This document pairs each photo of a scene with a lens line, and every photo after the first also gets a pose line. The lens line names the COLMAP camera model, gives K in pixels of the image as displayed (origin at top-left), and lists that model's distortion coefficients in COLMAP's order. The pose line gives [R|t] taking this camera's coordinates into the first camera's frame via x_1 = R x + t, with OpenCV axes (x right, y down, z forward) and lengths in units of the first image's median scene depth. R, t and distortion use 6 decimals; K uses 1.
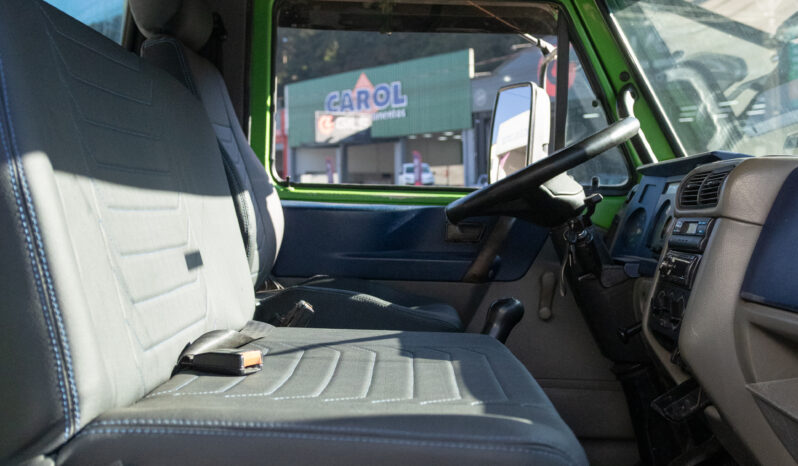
lens RADIAL K [[932.8, 0, 399.0], [0, 932.8, 233.0], [0, 0, 1]] dist [-0.116571, -0.000083]
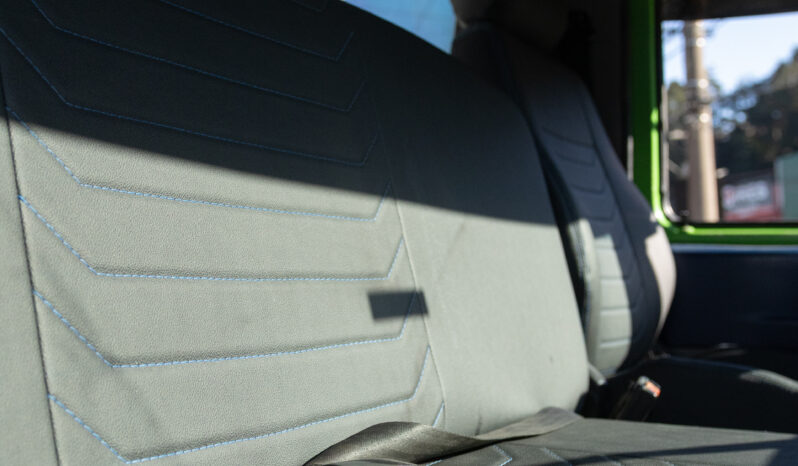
lens RADIAL K [[932.8, 0, 399.0], [0, 932.8, 233.0], [0, 0, 1]] dist [-0.116571, -0.000083]
pose [[0.874675, -0.040020, -0.483055, 0.042990], [-0.000426, 0.996522, -0.083332, 0.019329], [0.484709, 0.073094, 0.871616, 0.265453]]
